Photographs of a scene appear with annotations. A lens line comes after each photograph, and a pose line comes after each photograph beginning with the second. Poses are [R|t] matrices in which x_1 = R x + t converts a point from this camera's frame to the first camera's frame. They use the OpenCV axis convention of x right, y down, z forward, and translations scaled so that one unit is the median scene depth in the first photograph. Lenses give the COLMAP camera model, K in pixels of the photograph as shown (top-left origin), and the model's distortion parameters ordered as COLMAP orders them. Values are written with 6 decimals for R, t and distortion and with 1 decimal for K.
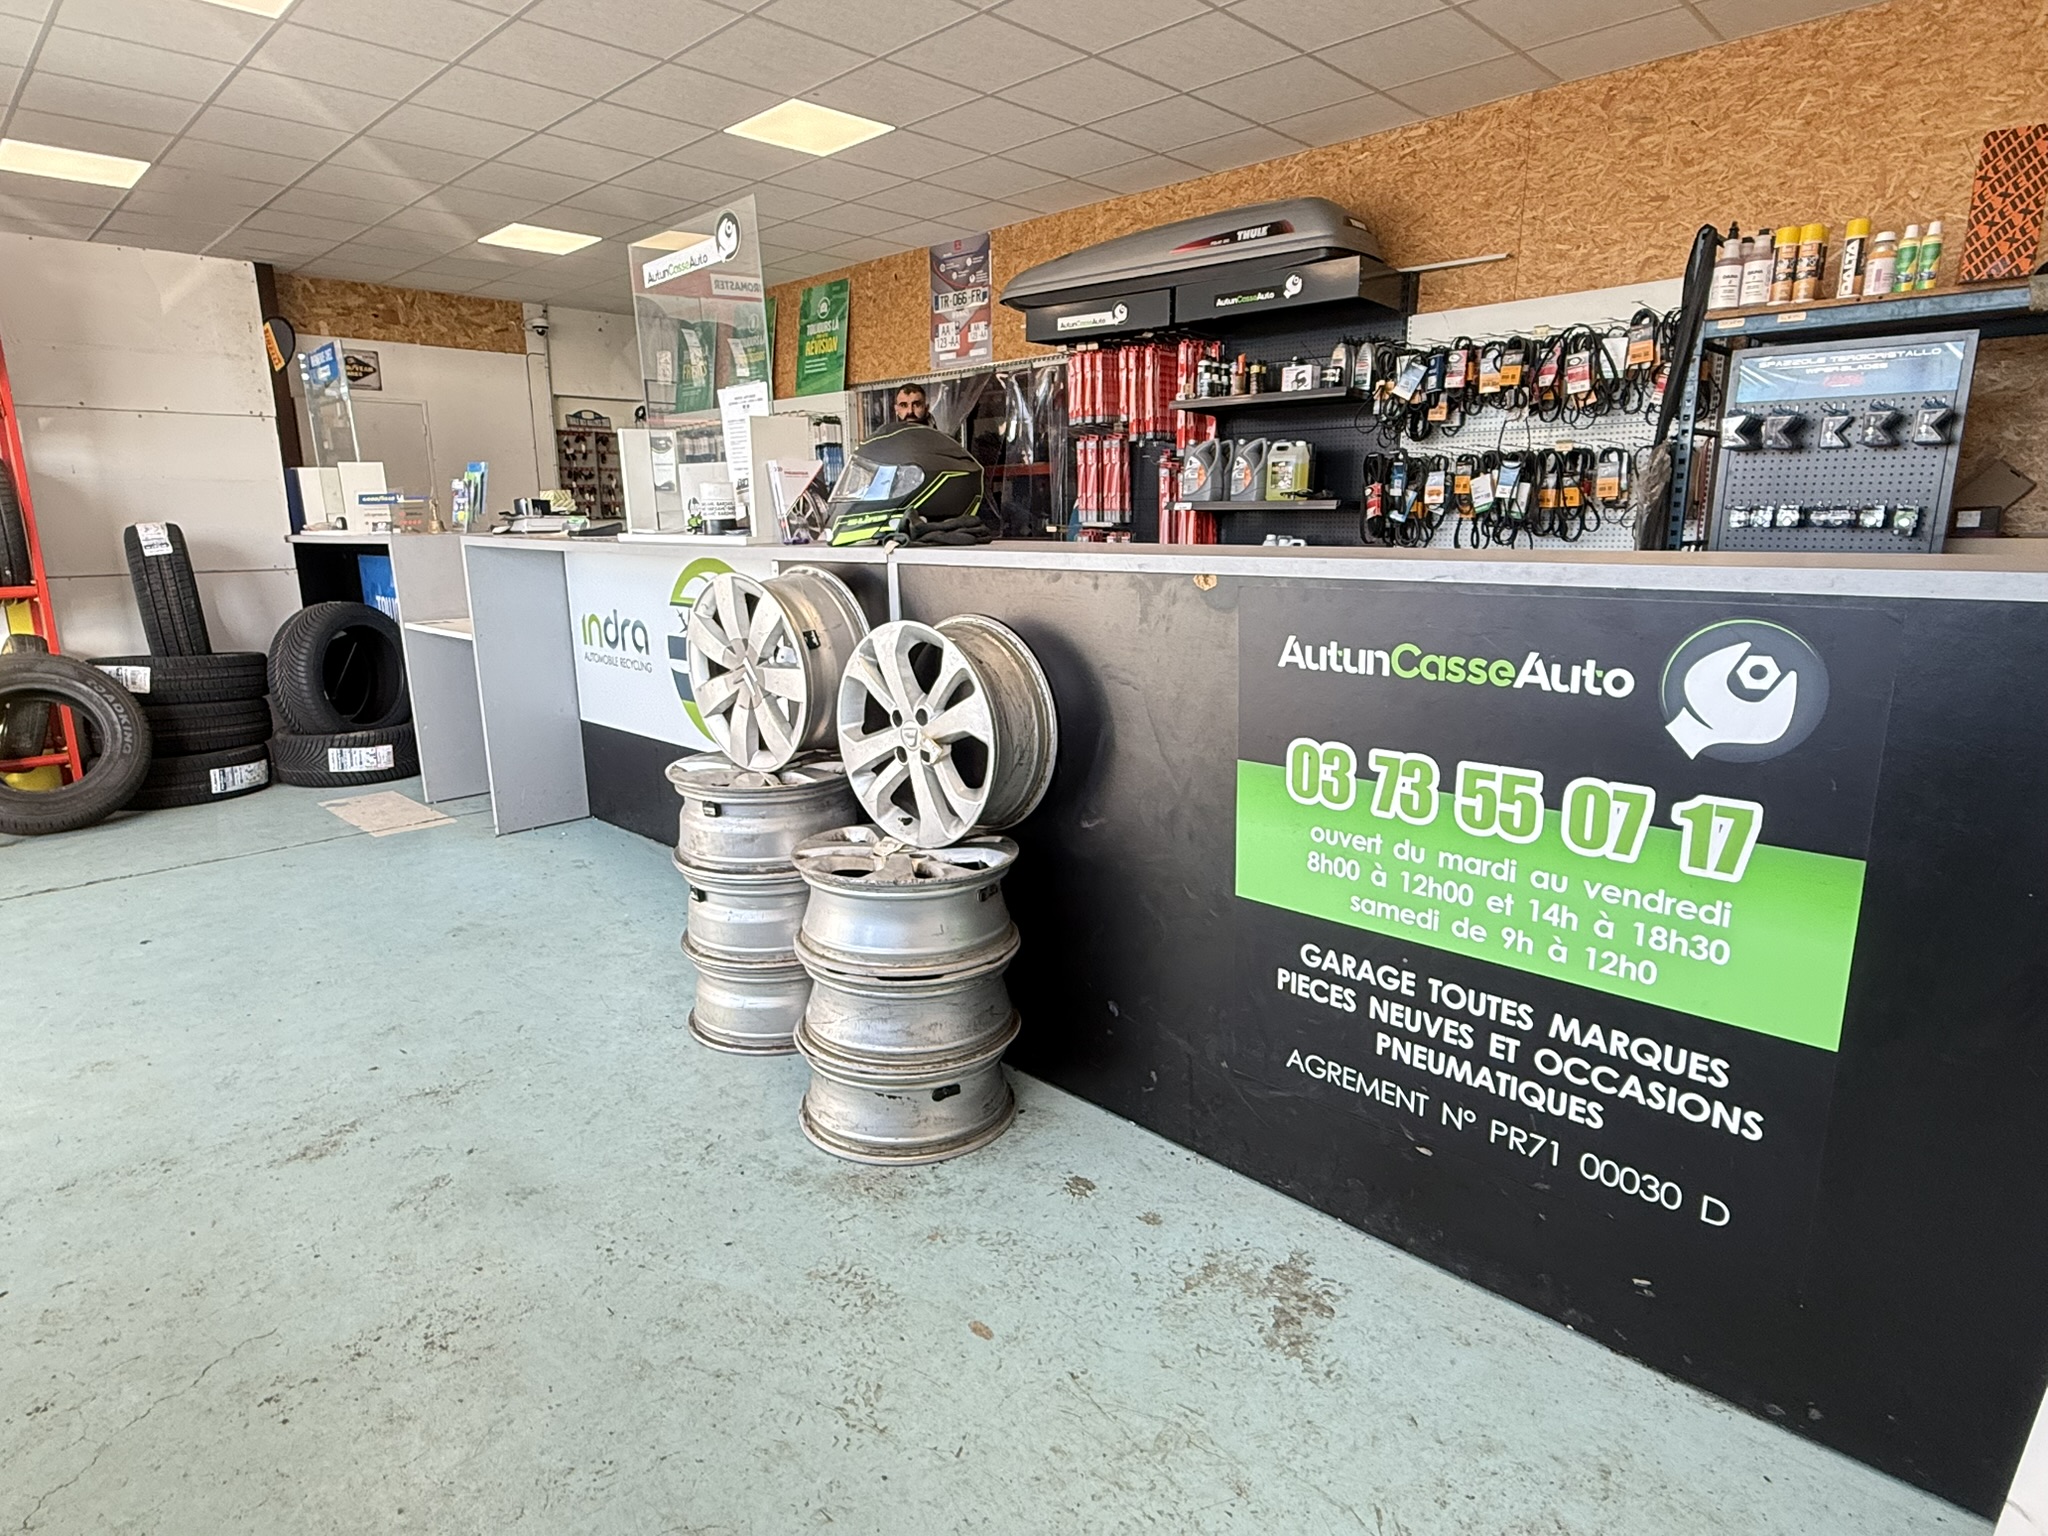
lens RADIAL K [[1157.9, 0, 1024.0], [0, 1157.9, 768.0], [0, 0, 1]] dist [-0.000698, 0.000613]
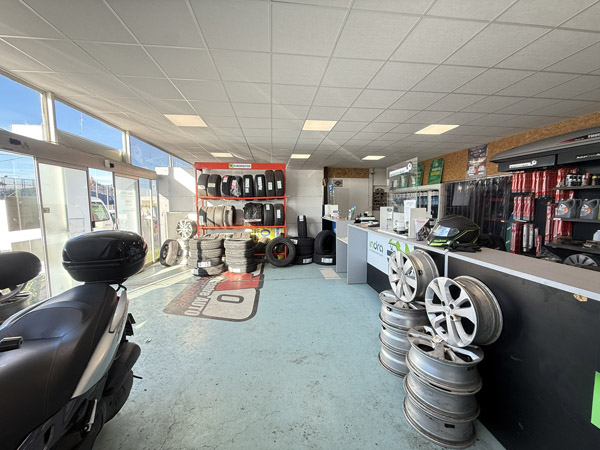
lens RADIAL K [[239.1, 0, 298.1], [0, 239.1, 224.0], [0, 0, 1]] dist [-0.001993, 0.000139]
pose [[0.776332, 0.063521, -0.627116, -0.010605], [-0.140547, 0.987306, -0.073984, -0.141628], [0.614456, 0.145575, 0.775404, 0.107315]]
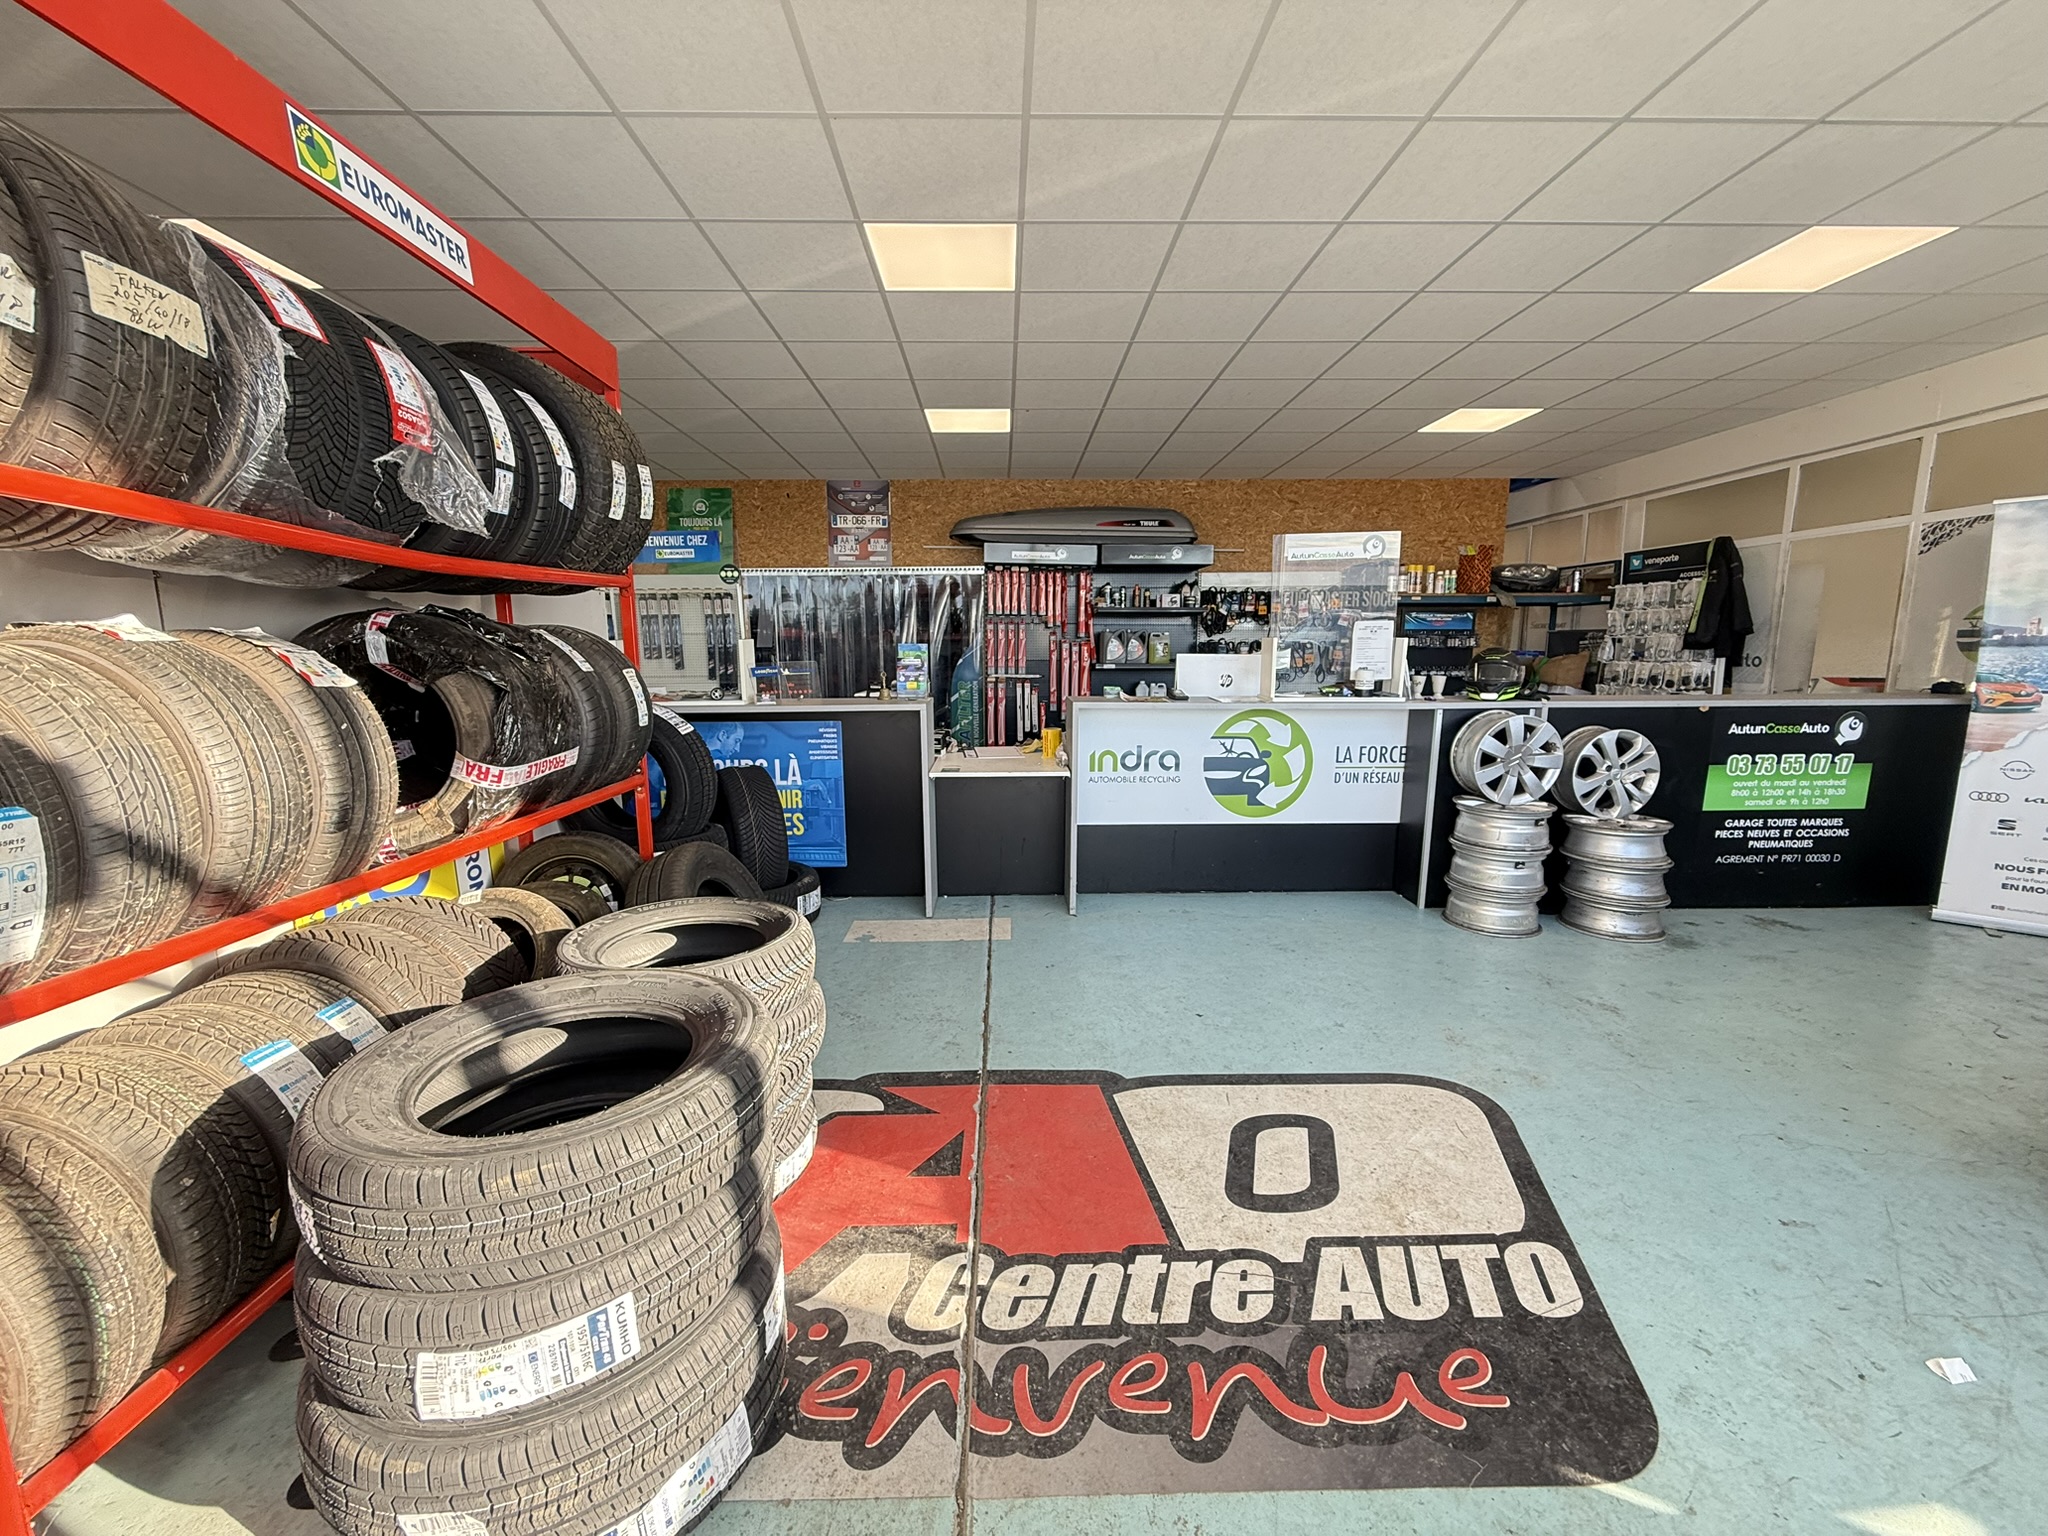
lens RADIAL K [[816.0, 0, 1017.4], [0, 816.0, 764.7], [0, 0, 1]] dist [-0.001993, 0.000139]
pose [[0.691386, -0.097394, 0.715891, -1.925723], [0.152545, 0.988213, -0.012880, -0.190770], [-0.706198, 0.118111, 0.698093, 0.572143]]
